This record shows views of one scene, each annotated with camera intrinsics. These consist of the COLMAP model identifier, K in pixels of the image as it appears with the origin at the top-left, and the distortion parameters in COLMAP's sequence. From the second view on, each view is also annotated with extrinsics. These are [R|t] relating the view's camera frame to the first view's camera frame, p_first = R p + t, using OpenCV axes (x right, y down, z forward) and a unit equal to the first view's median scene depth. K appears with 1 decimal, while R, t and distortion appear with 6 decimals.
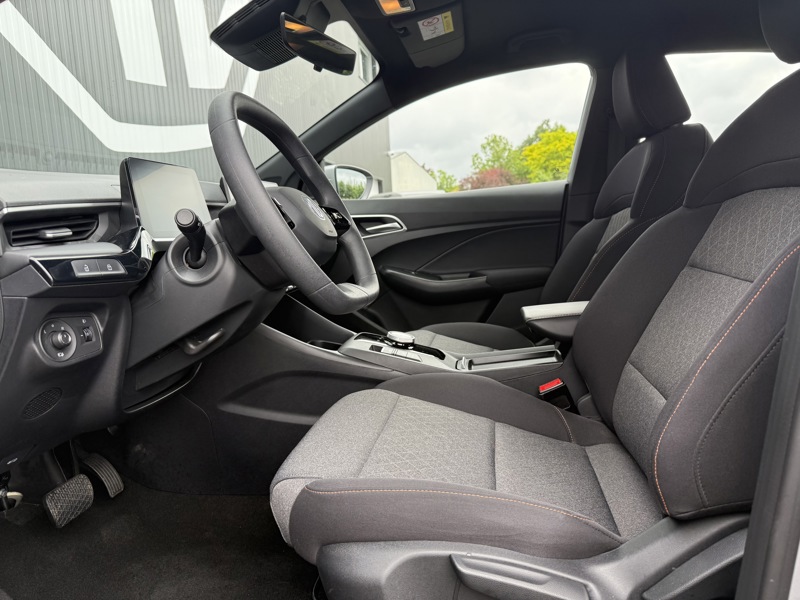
lens RADIAL K [[572.0, 0, 400.0], [0, 572.0, 300.0], [0, 0, 1]] dist [0.138142, -0.239297]
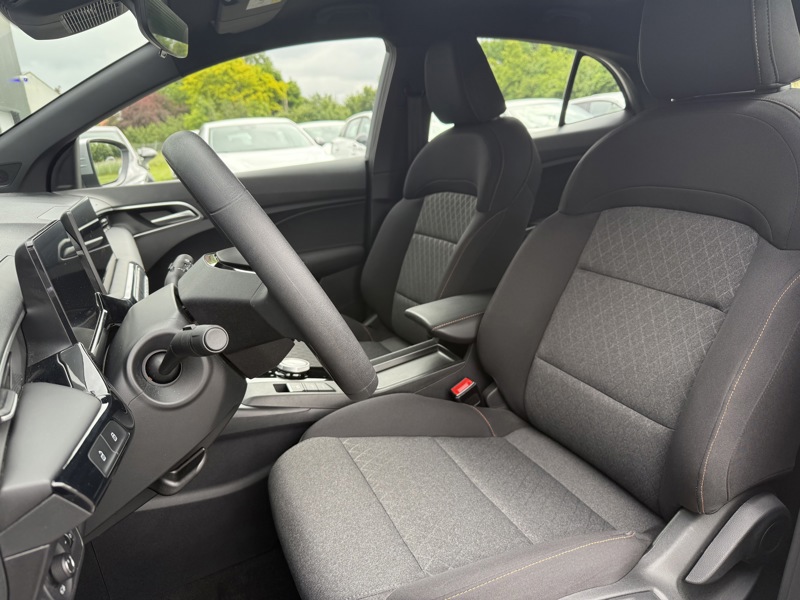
lens RADIAL K [[572.0, 0, 400.0], [0, 572.0, 300.0], [0, 0, 1]] dist [0.138142, -0.239297]
pose [[0.843213, -0.162666, 0.512379, -0.299403], [0.098503, 0.983736, 0.150204, -0.152395], [-0.528479, -0.076183, 0.845521, 0.160504]]
